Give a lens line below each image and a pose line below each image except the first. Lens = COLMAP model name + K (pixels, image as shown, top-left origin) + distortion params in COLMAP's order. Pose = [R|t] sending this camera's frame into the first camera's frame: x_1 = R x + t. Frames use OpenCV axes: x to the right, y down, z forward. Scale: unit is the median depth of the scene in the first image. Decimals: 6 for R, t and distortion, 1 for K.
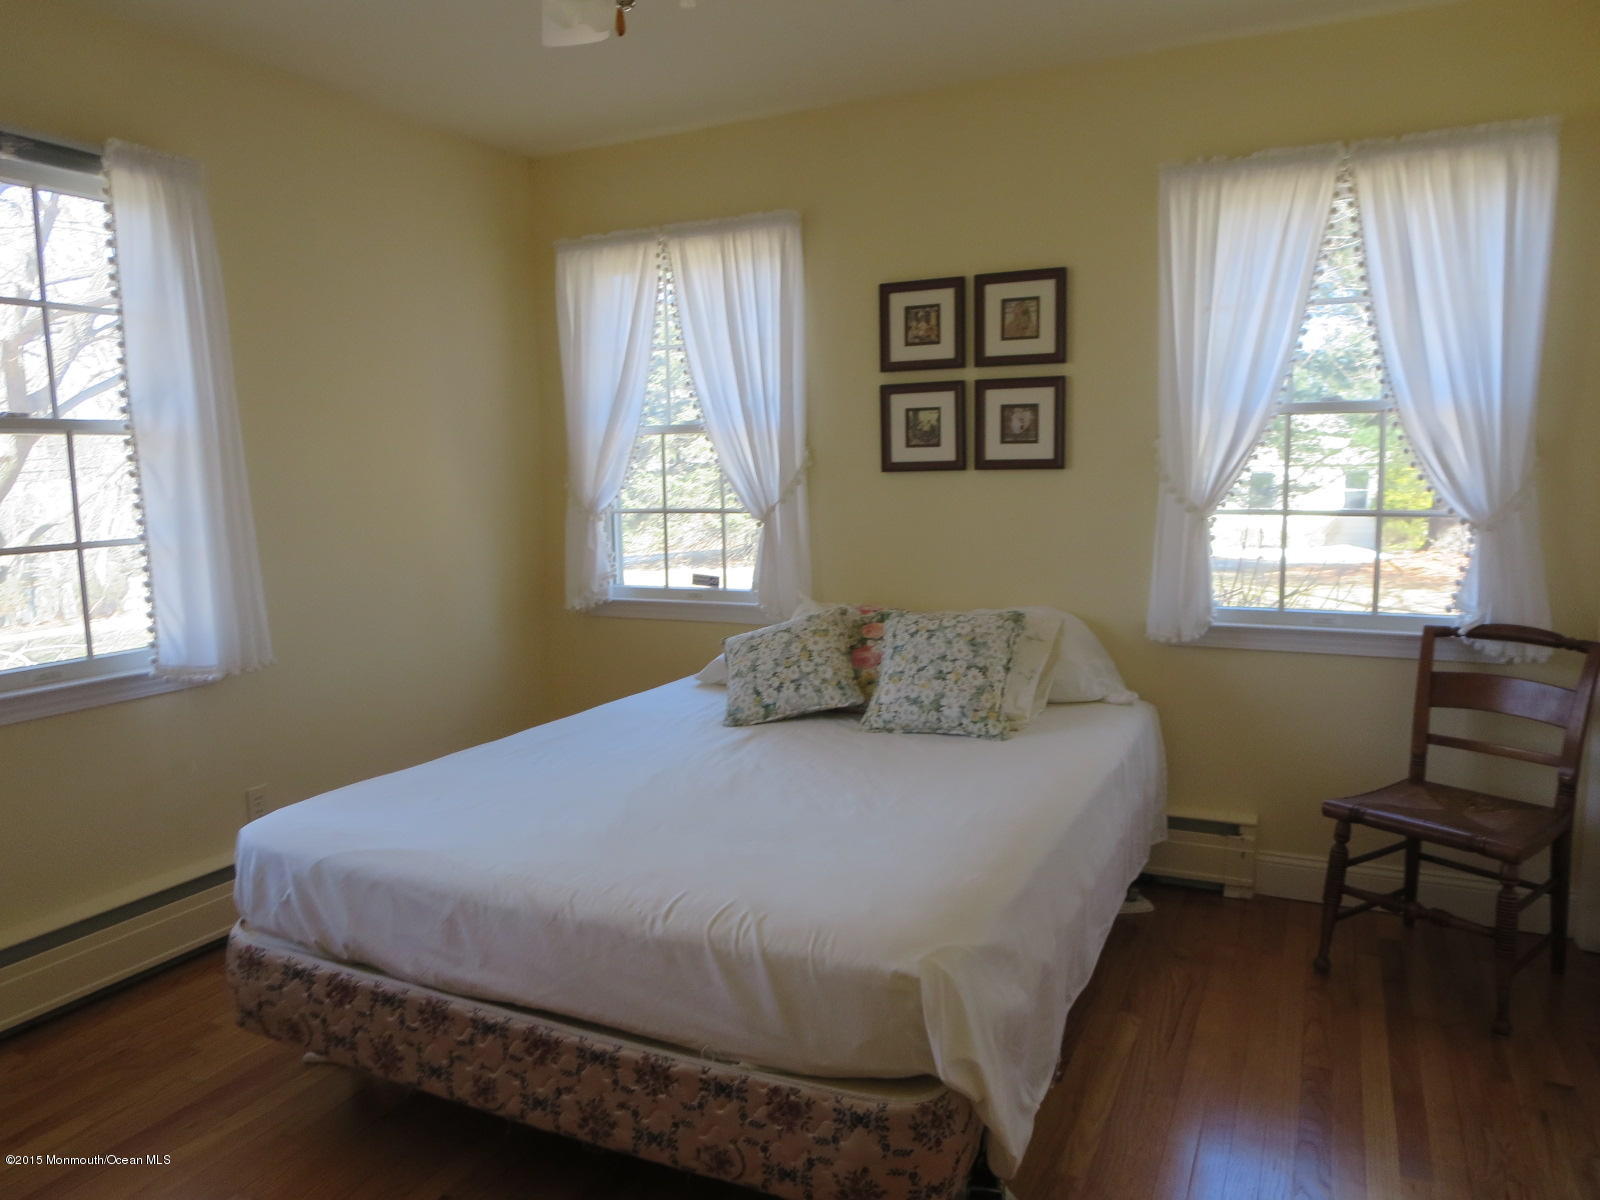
lens RADIAL K [[1115.5, 0, 800.0], [0, 1115.5, 600.0], [0, 0, 1]] dist [-0.031255, 0.006049]
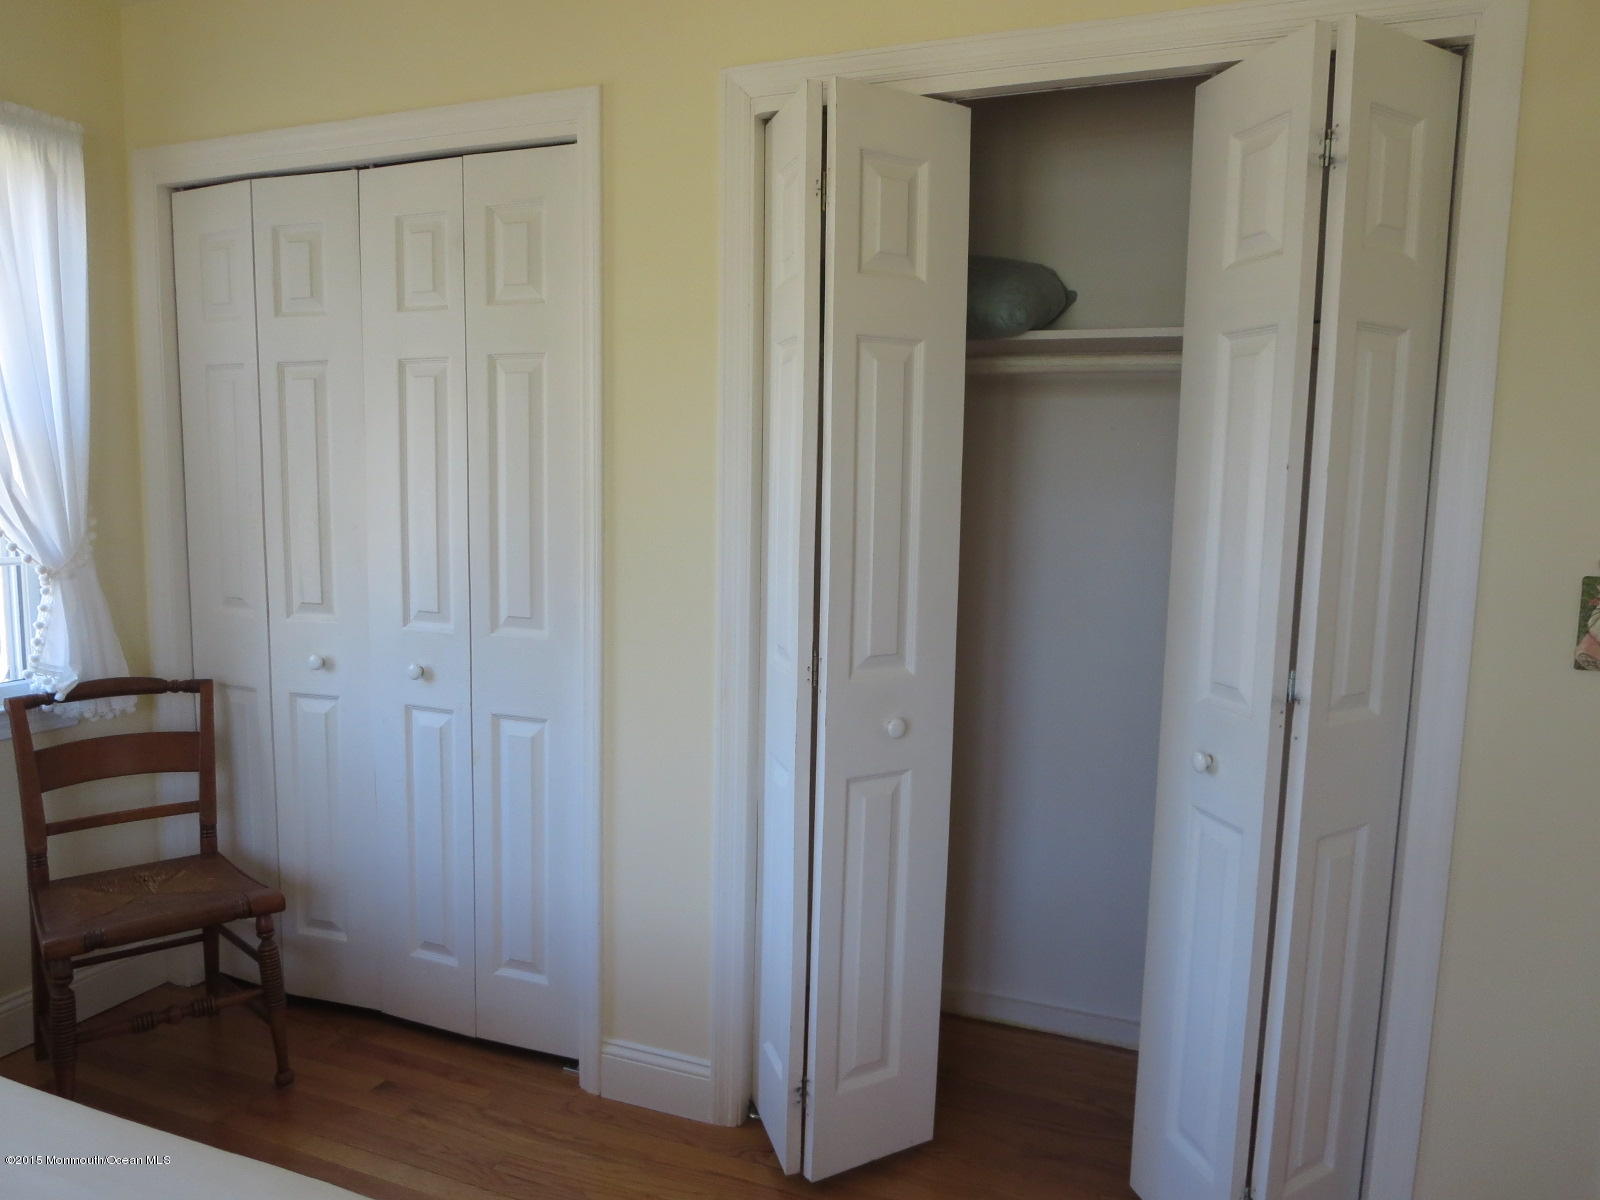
lens RADIAL K [[1115.5, 0, 800.0], [0, 1115.5, 600.0], [0, 0, 1]] dist [-0.031255, 0.006049]
pose [[-0.077853, -0.093153, 0.992603, -0.290481], [0.107271, 0.989062, 0.101234, -0.071391], [-0.991177, 0.114359, -0.067009, 0.479894]]
